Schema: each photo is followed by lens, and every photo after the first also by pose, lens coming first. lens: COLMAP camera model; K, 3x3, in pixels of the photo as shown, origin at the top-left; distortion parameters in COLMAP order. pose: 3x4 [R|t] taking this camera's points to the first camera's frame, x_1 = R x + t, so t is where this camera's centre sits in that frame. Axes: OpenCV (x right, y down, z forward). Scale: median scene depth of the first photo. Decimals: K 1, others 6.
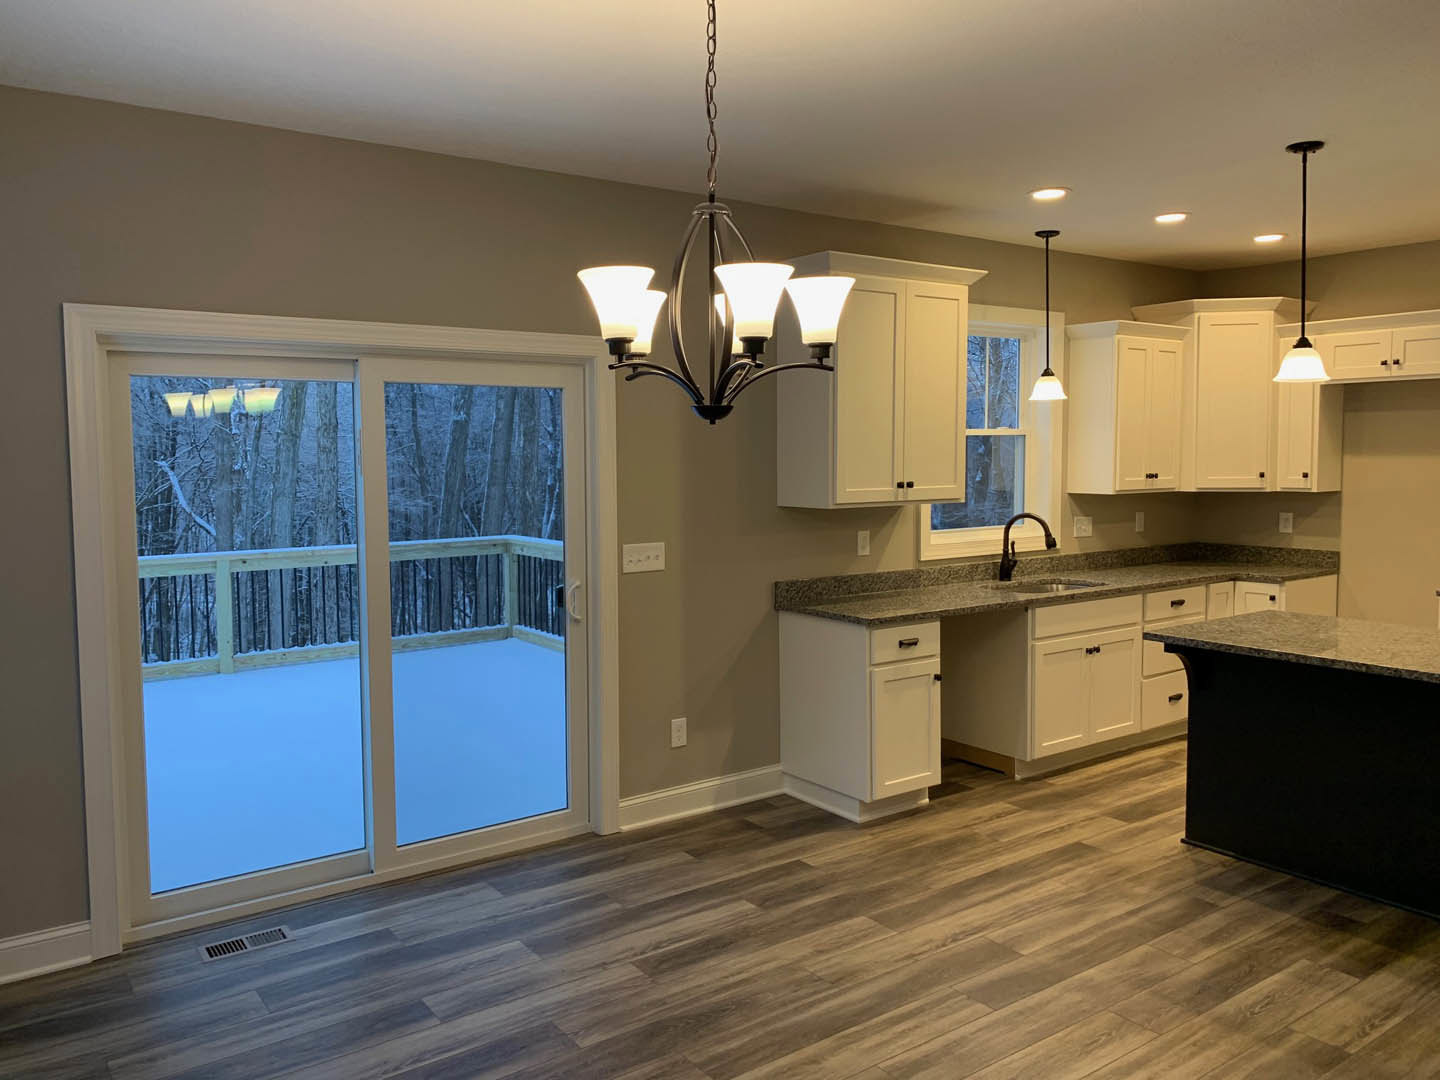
lens RADIAL K [[1087.7, 0, 717.2], [0, 1087.7, 530.7], [0, 0, 1]] dist [-0.001429, -0.018853]
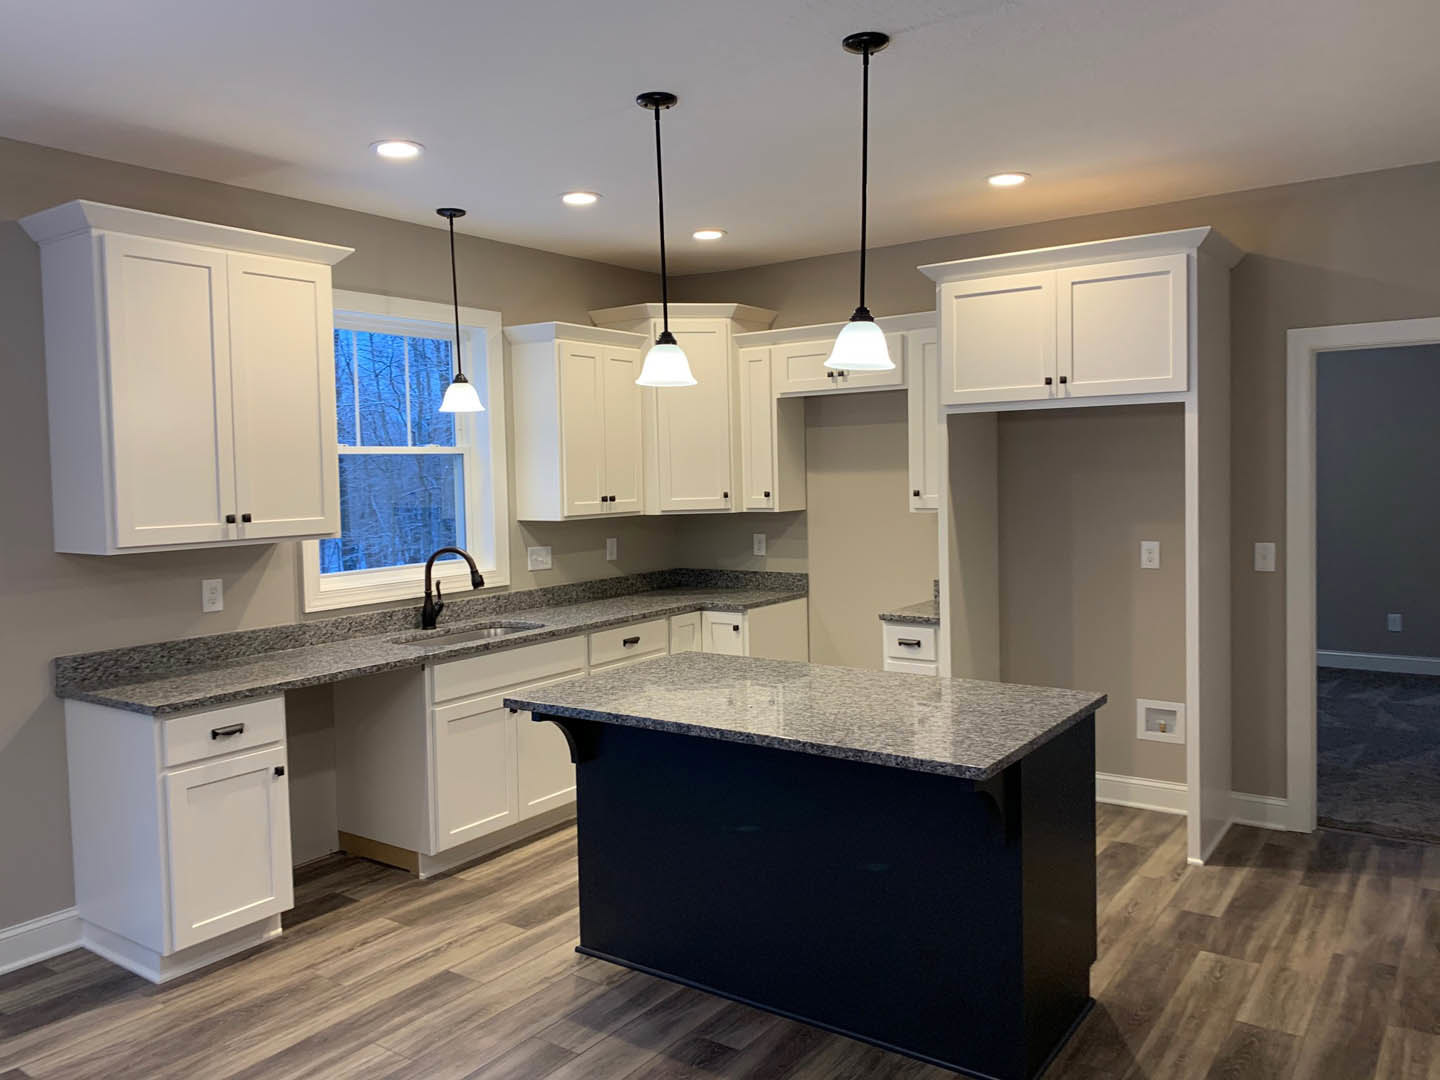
lens RADIAL K [[1087.7, 0, 725.2], [0, 1087.7, 535.6], [0, 0, 1]] dist [-0.001429, -0.018853]
pose [[0.938567, -0.033069, 0.343509, 0.222995], [0.038290, 0.999231, -0.008425, -0.010996], [-0.342967, 0.021060, 0.939112, 0.160593]]
